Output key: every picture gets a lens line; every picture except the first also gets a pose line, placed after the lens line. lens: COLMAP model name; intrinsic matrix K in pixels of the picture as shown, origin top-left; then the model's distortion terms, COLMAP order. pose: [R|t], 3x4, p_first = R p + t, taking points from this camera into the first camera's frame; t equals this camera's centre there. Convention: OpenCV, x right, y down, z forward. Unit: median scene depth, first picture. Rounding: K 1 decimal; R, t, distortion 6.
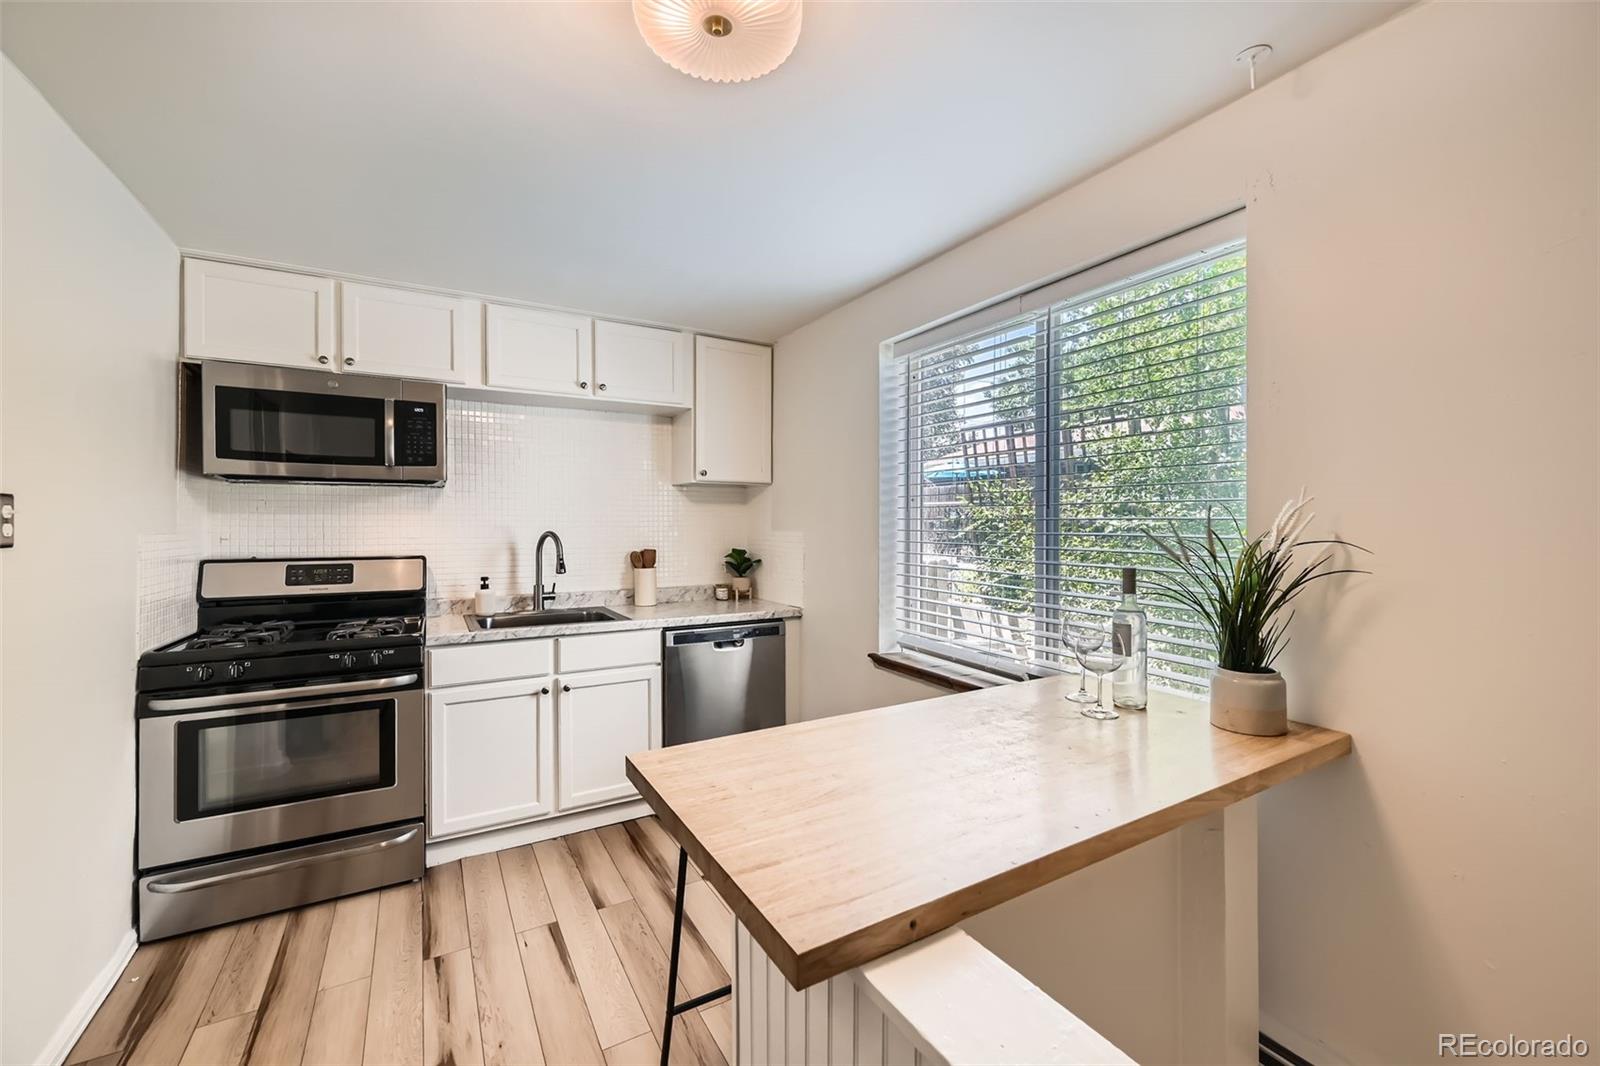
lens RADIAL K [[648.9, 0, 800.0], [0, 648.9, 533.0], [0, 0, 1]] dist [-0.001804, 0.000353]
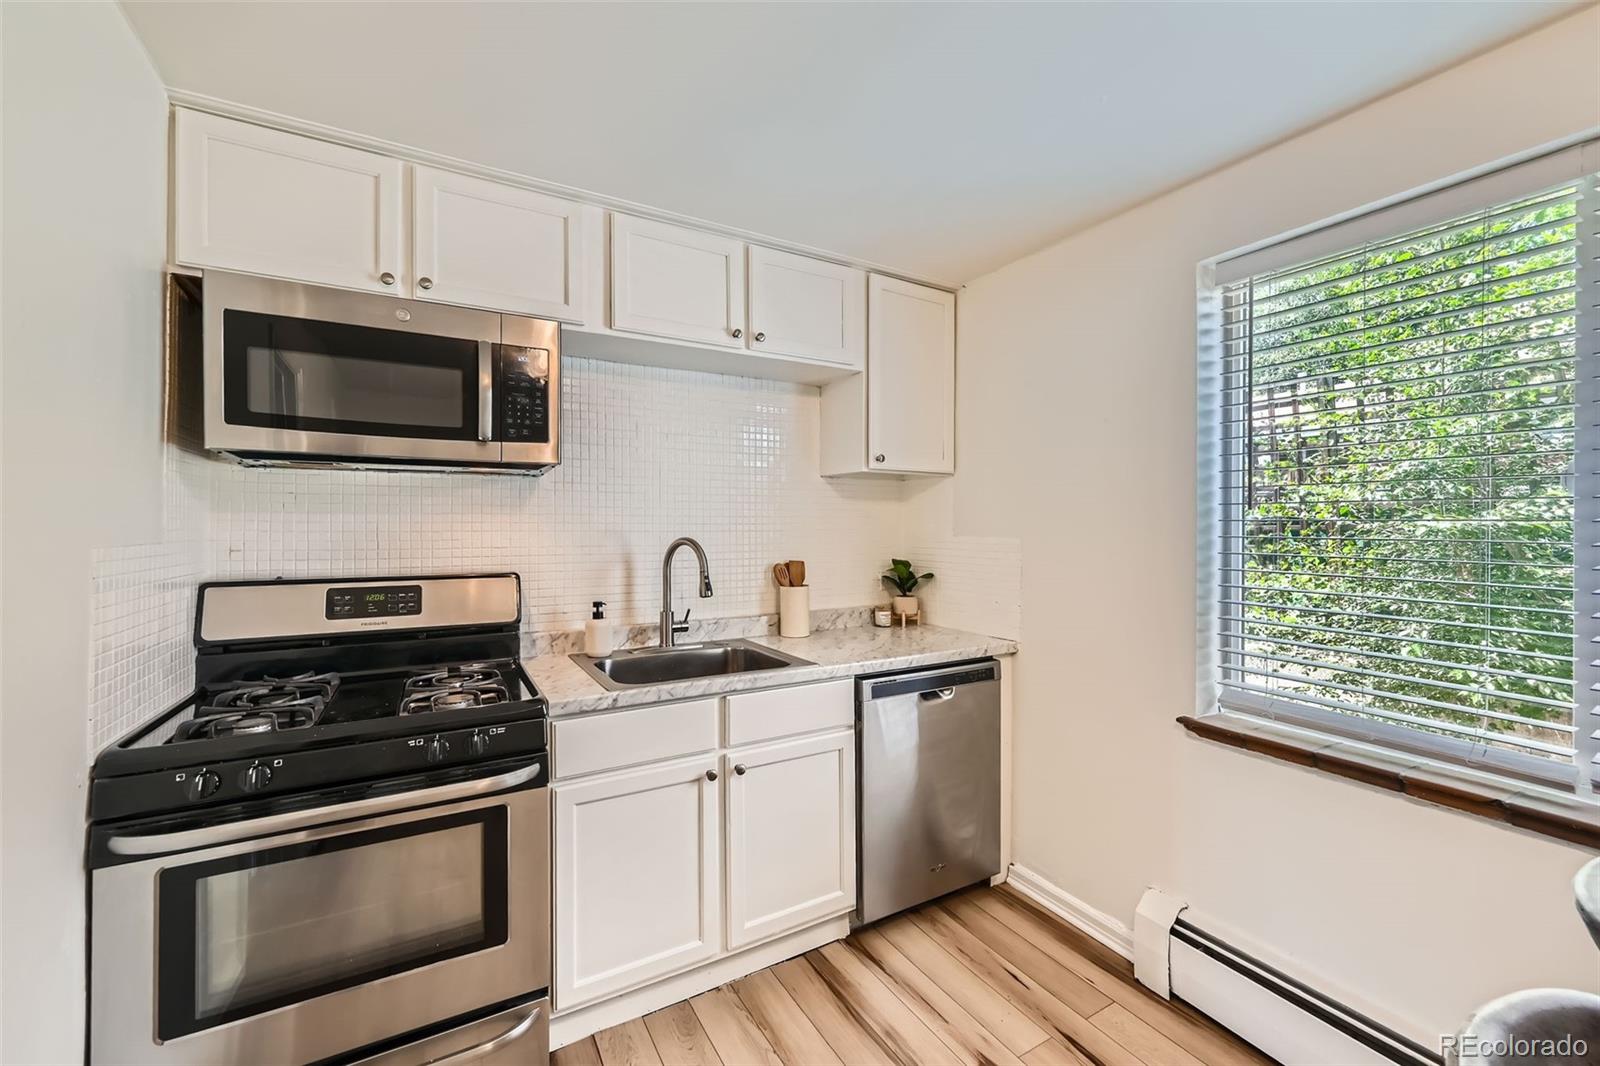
lens RADIAL K [[648.9, 0, 800.0], [0, 648.9, 533.0], [0, 0, 1]] dist [-0.001804, 0.000353]
pose [[1.000000, -0.000247, 0.000040, -0.297487], [0.000247, 0.999996, -0.002973, -0.006384], [-0.000040, 0.002973, 0.999996, 0.322073]]
